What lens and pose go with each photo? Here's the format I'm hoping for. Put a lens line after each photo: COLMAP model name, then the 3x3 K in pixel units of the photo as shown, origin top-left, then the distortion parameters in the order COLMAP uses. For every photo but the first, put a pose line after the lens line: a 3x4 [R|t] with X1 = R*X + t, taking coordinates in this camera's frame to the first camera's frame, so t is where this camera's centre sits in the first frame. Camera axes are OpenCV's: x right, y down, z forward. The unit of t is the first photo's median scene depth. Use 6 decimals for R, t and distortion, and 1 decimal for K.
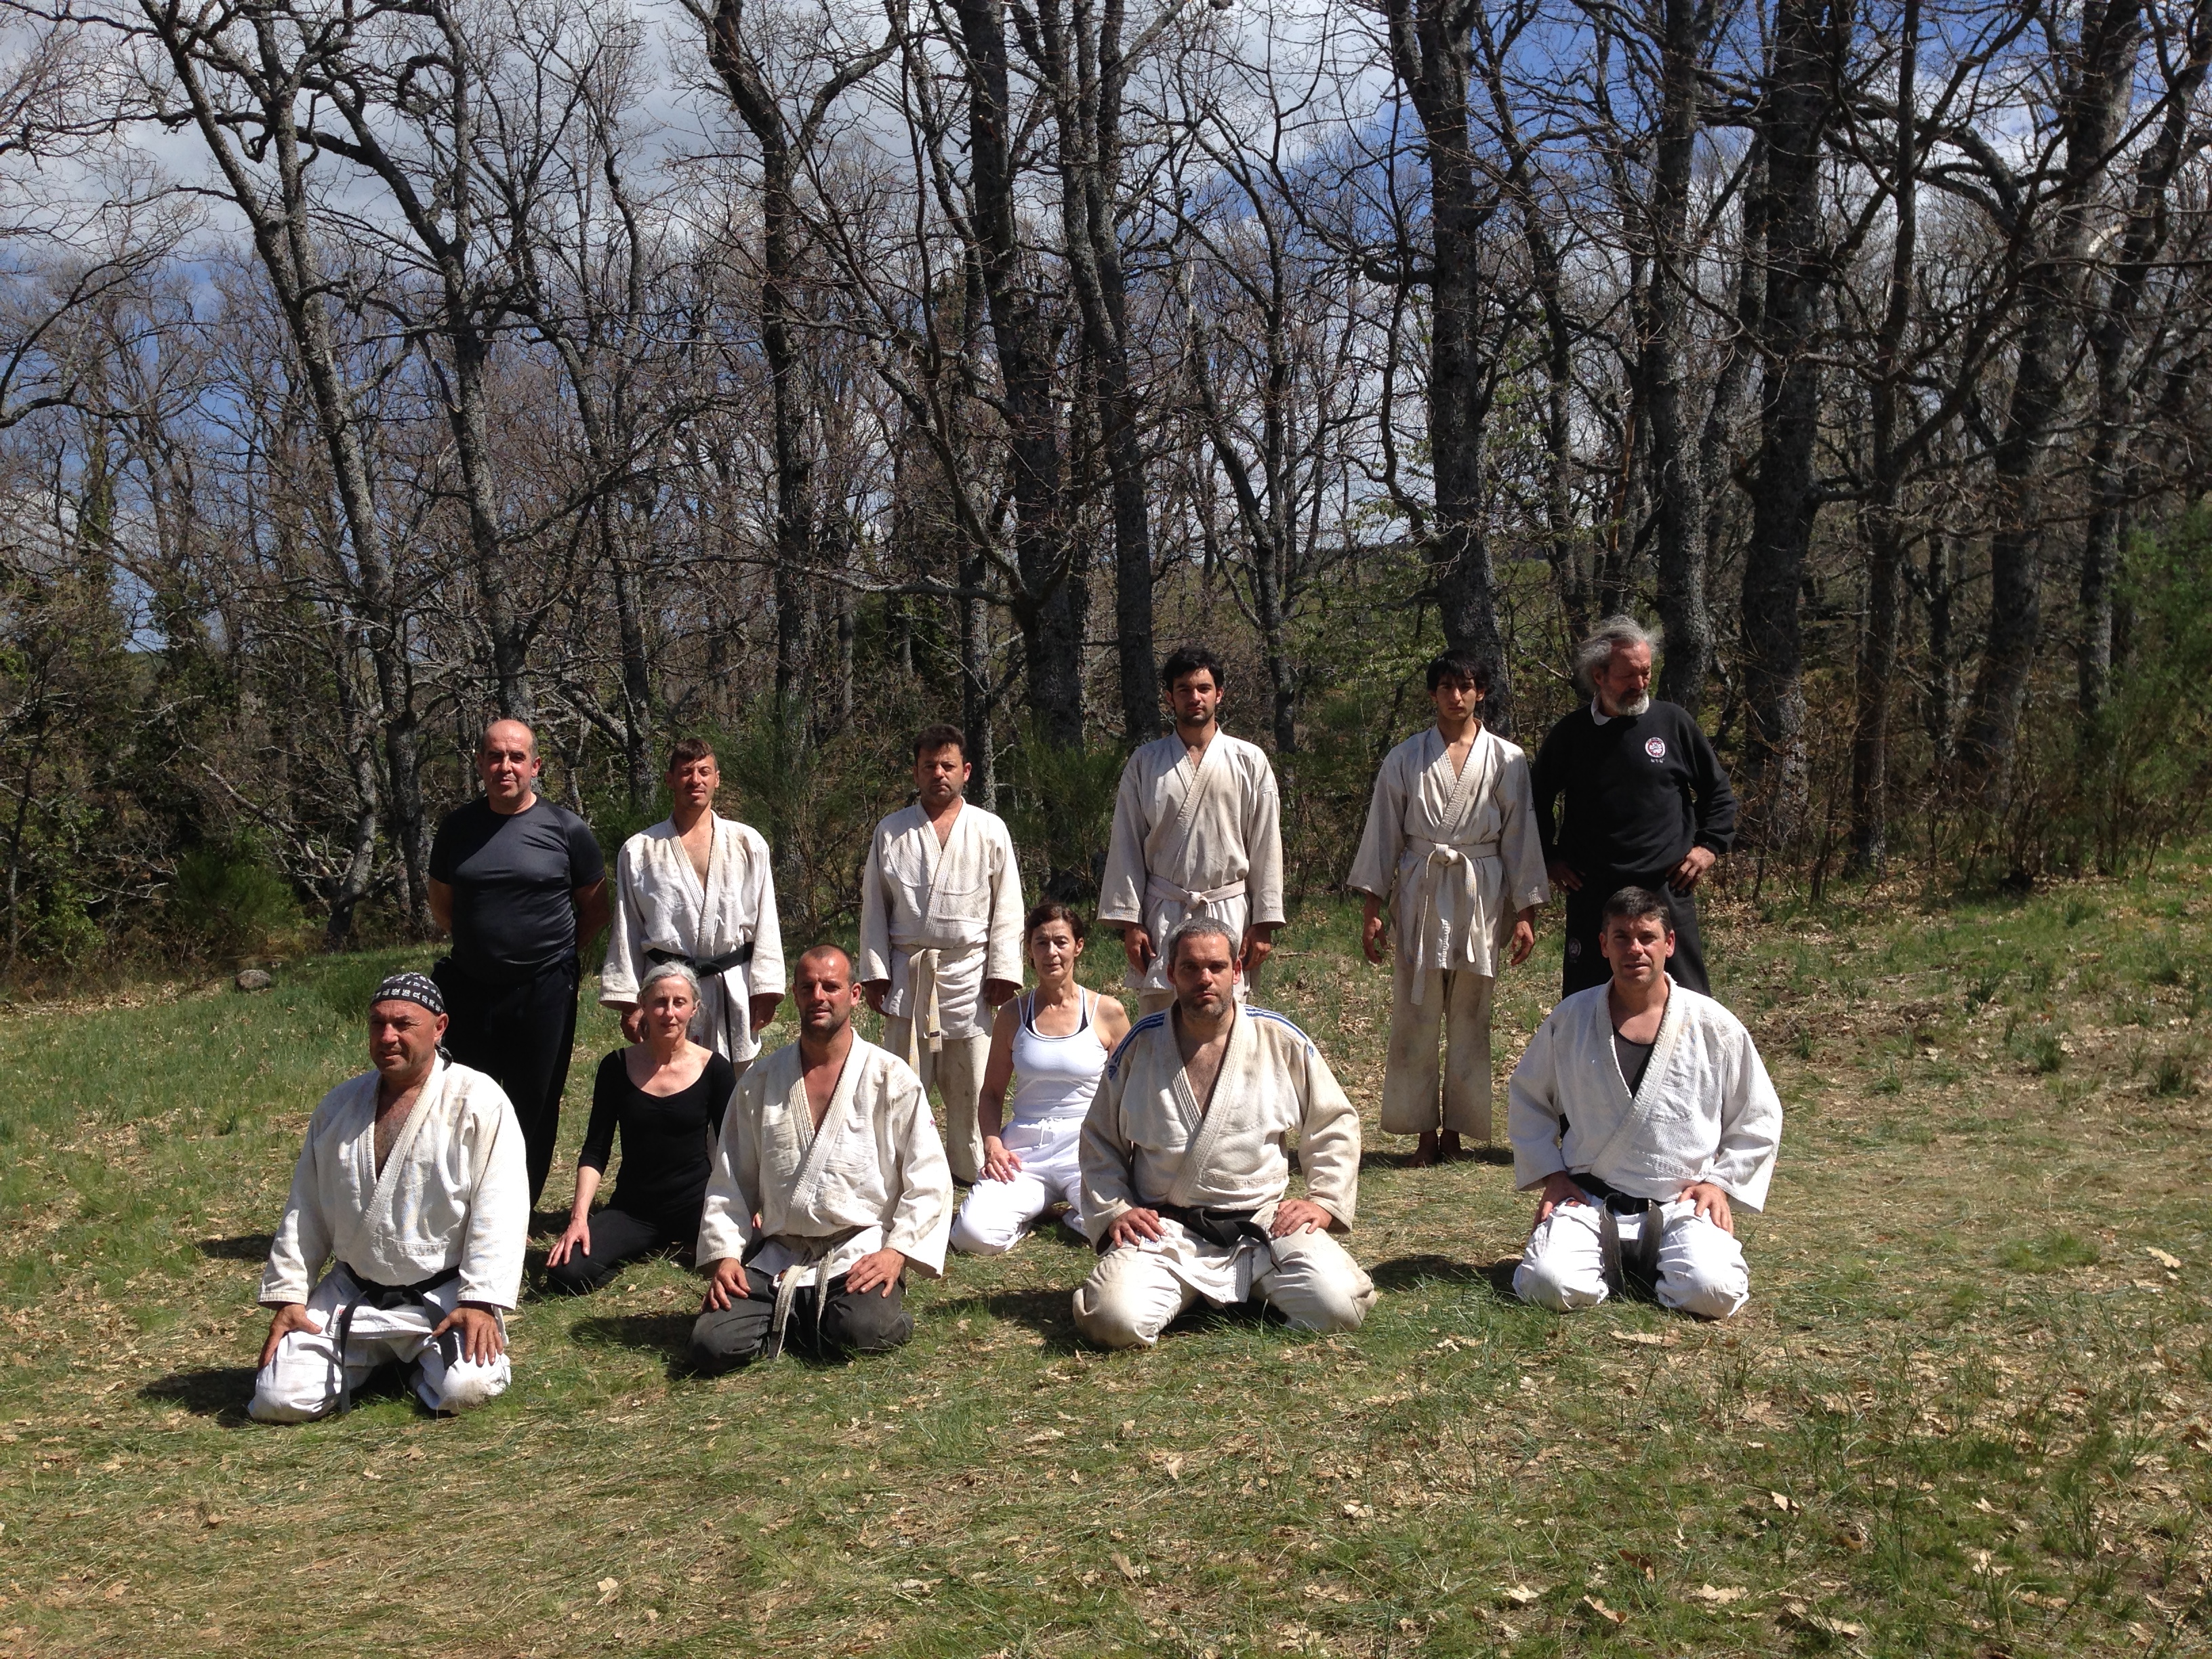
lens RADIAL K [[2068.5, 0, 1099.3], [0, 2068.5, 828.5], [0, 0, 1]] dist [0.059096, 0.000000]
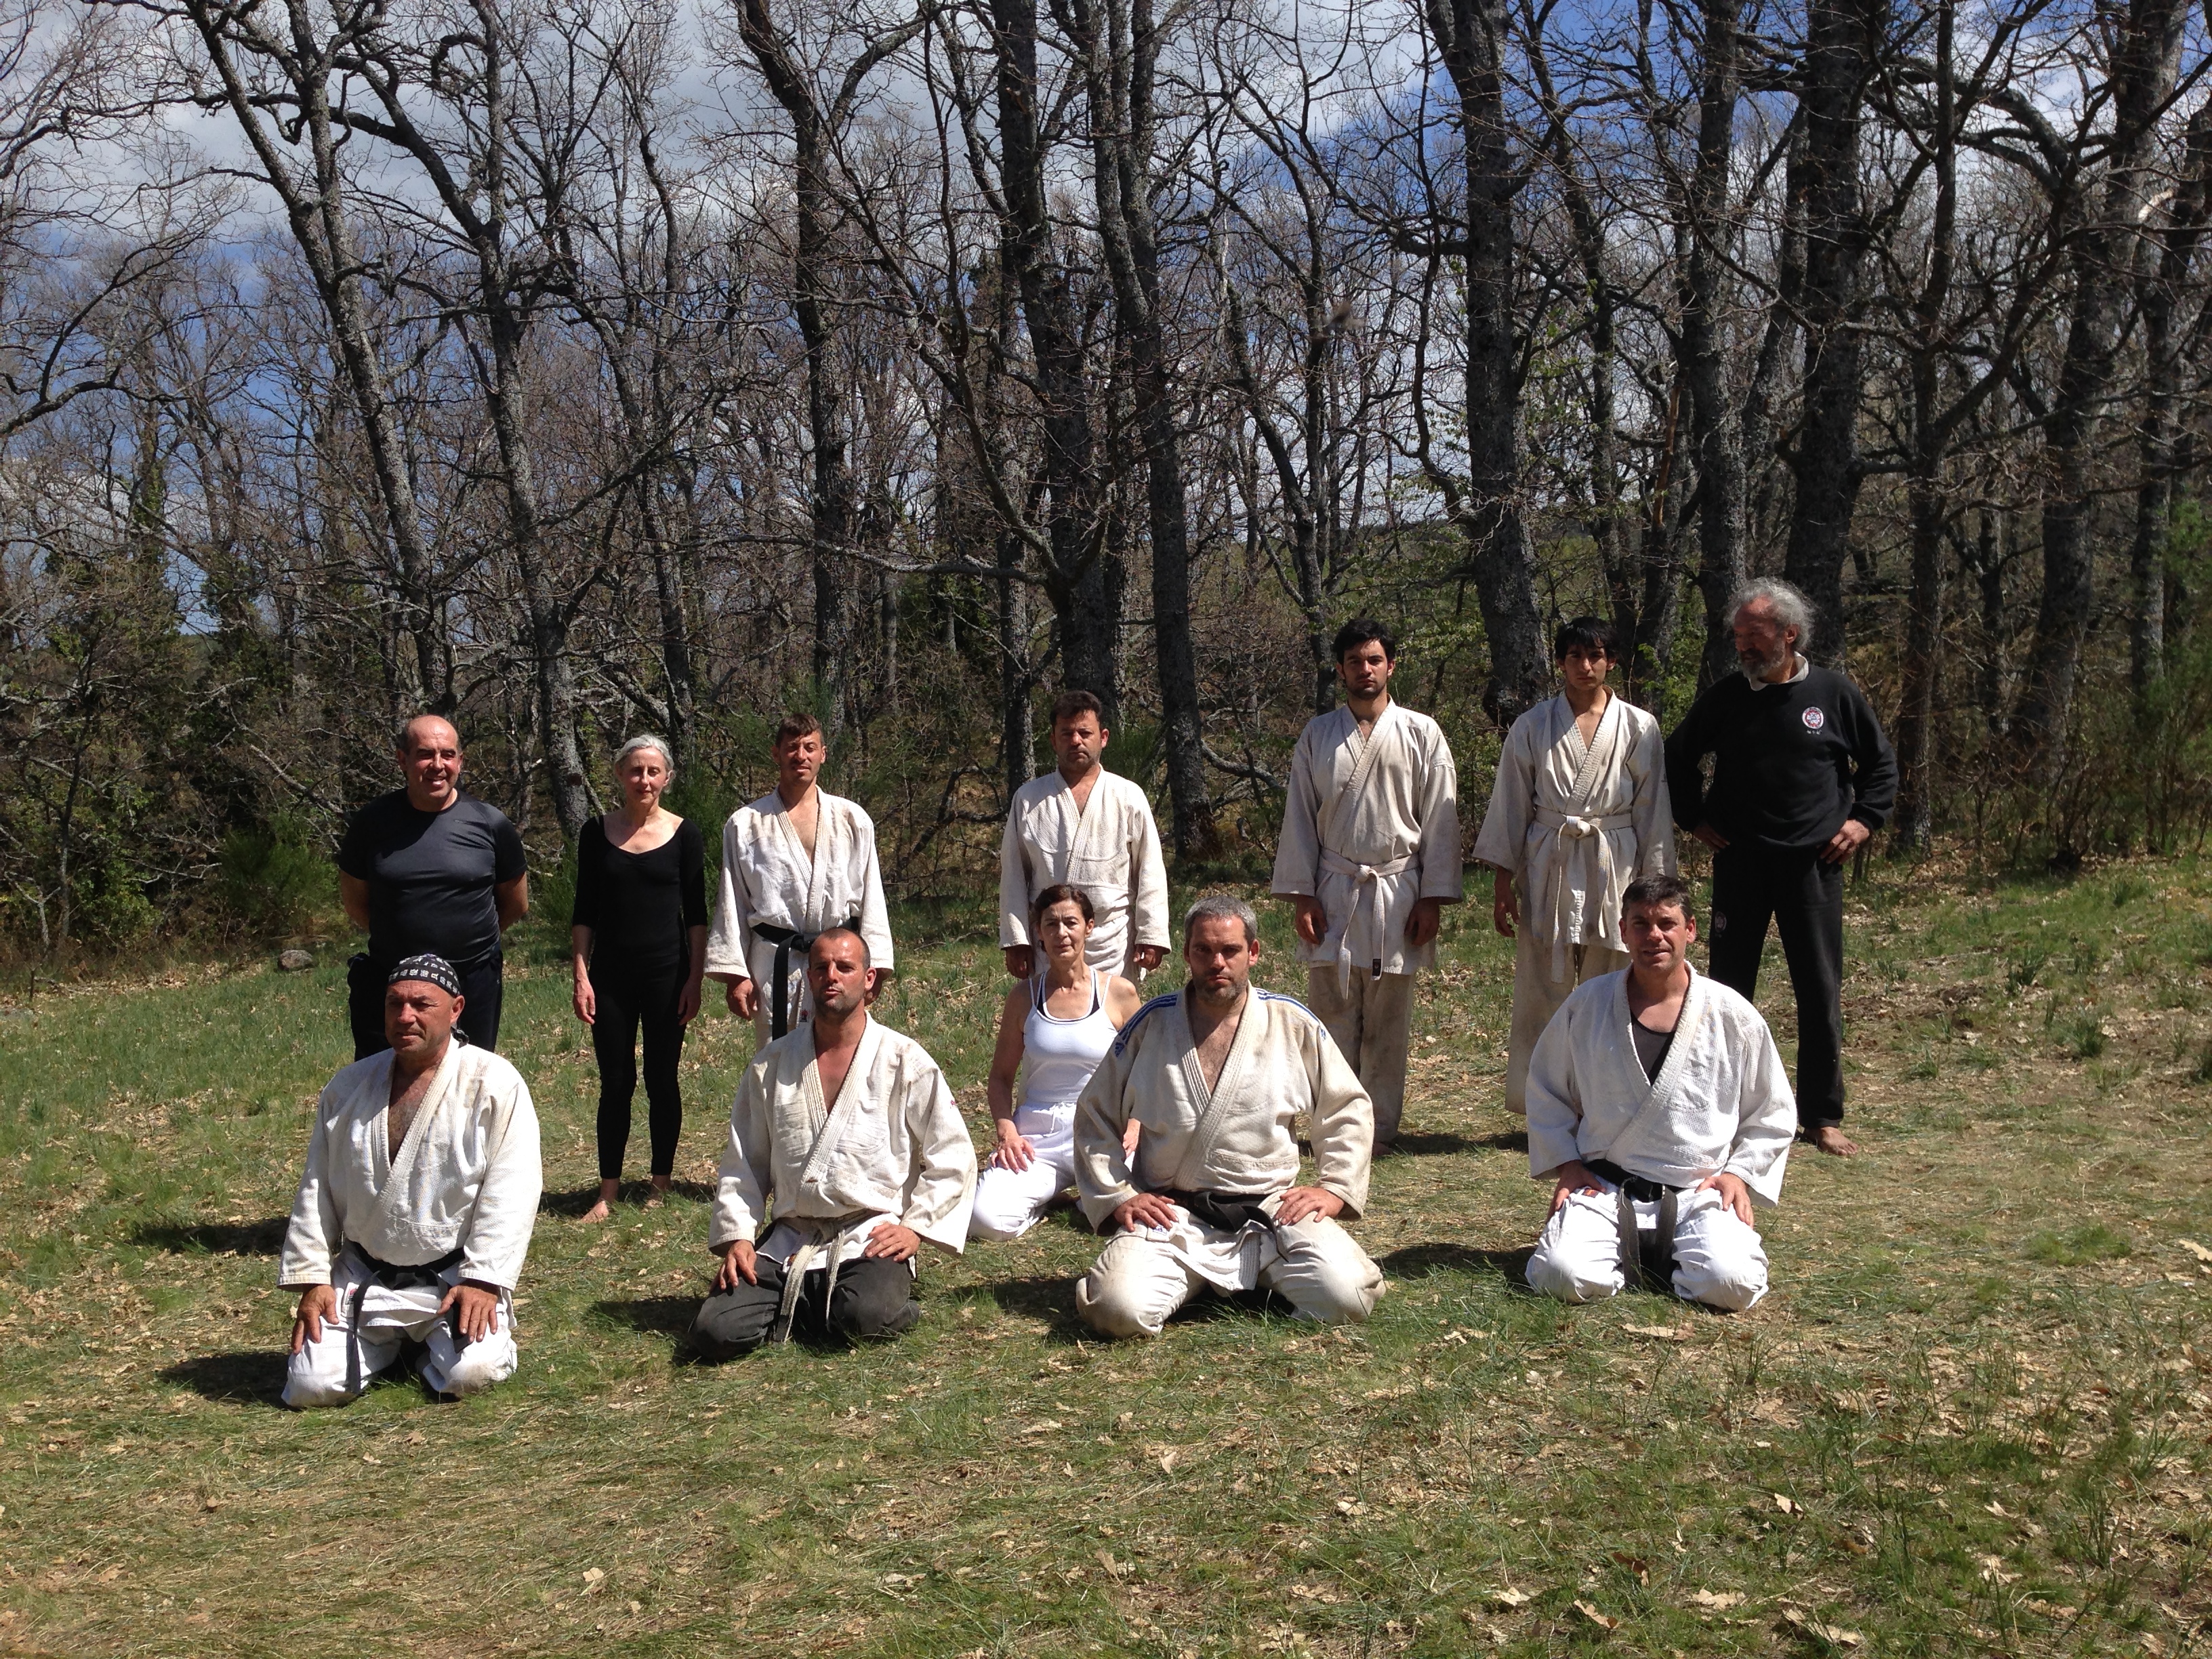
lens RADIAL K [[2068.5, 0, 1096.4], [0, 2068.5, 827.4], [0, 0, 1]] dist [0.059096, 0.000000]
pose [[0.999656, -0.000891, -0.026193, 0.014007], [0.001136, 0.999956, 0.009334, -0.000361], [0.026184, -0.009361, 0.999613, 0.010755]]
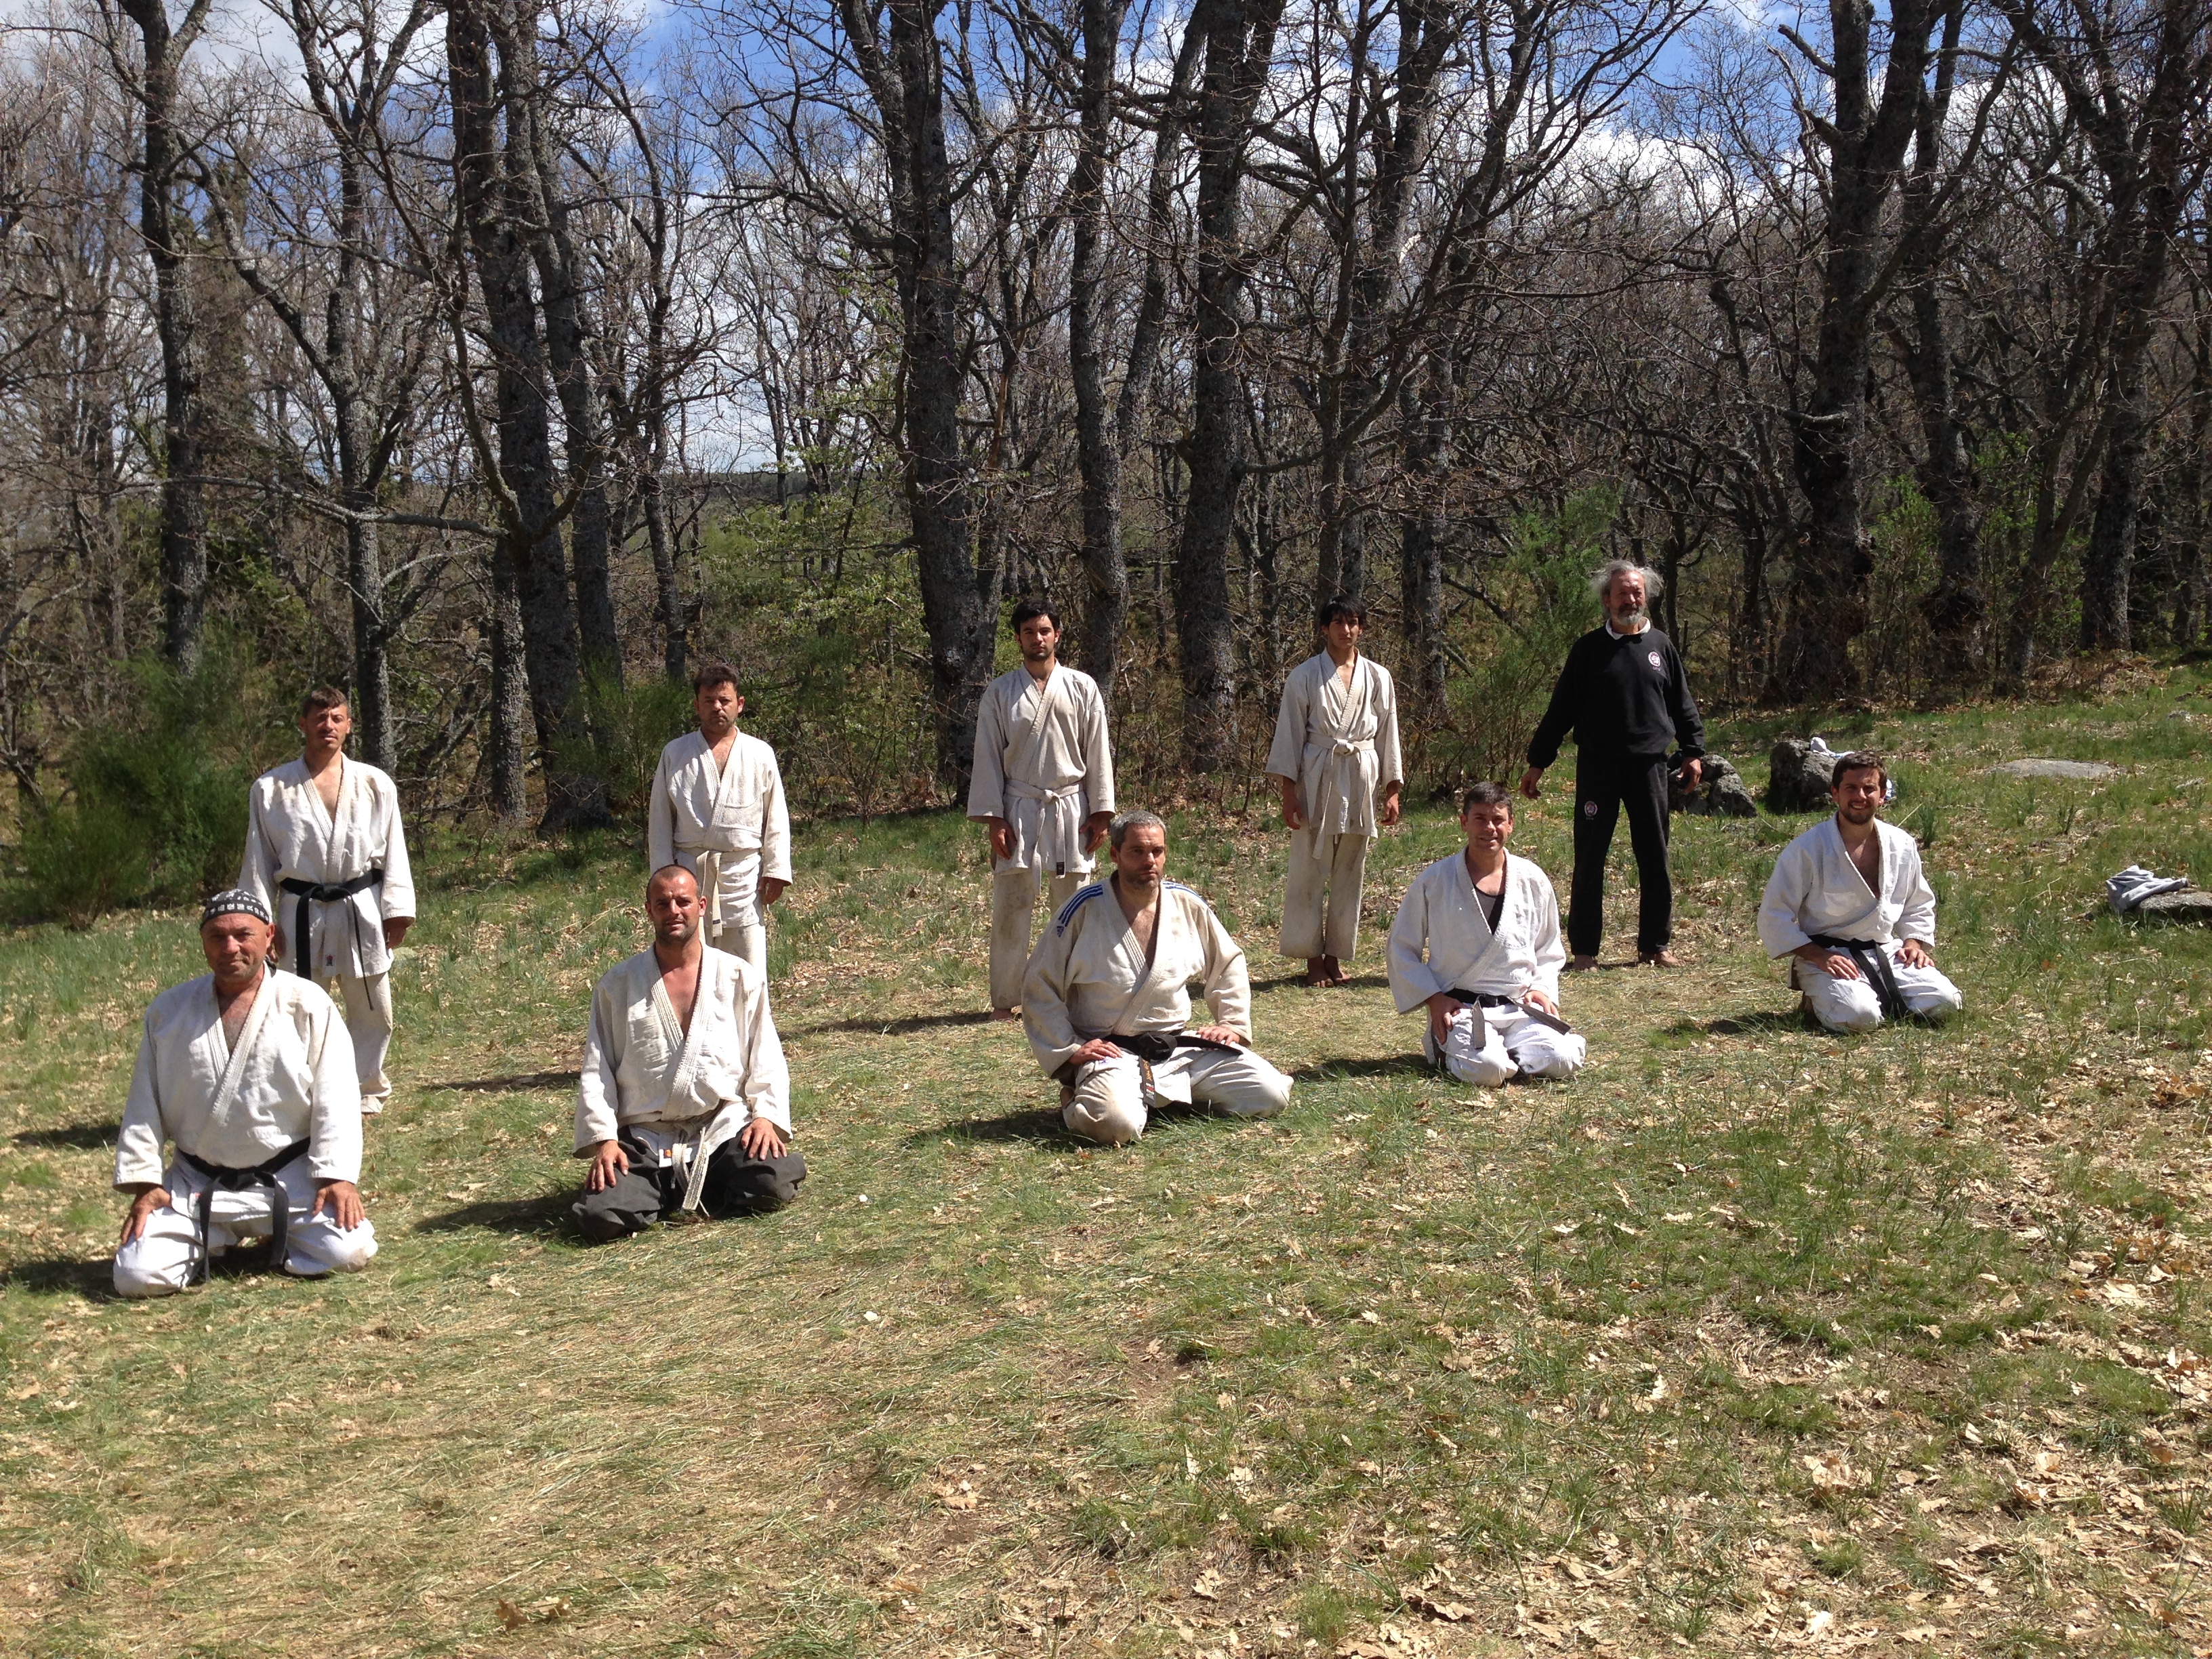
lens RADIAL K [[2068.5, 0, 1114.8], [0, 2068.5, 840.8], [0, 0, 1]] dist [0.059096, 0.000000]
pose [[0.932864, -0.020451, 0.359649, -0.267645], [0.009248, 0.999418, 0.032842, 0.013436], [-0.360111, -0.027311, 0.932510, -0.115051]]
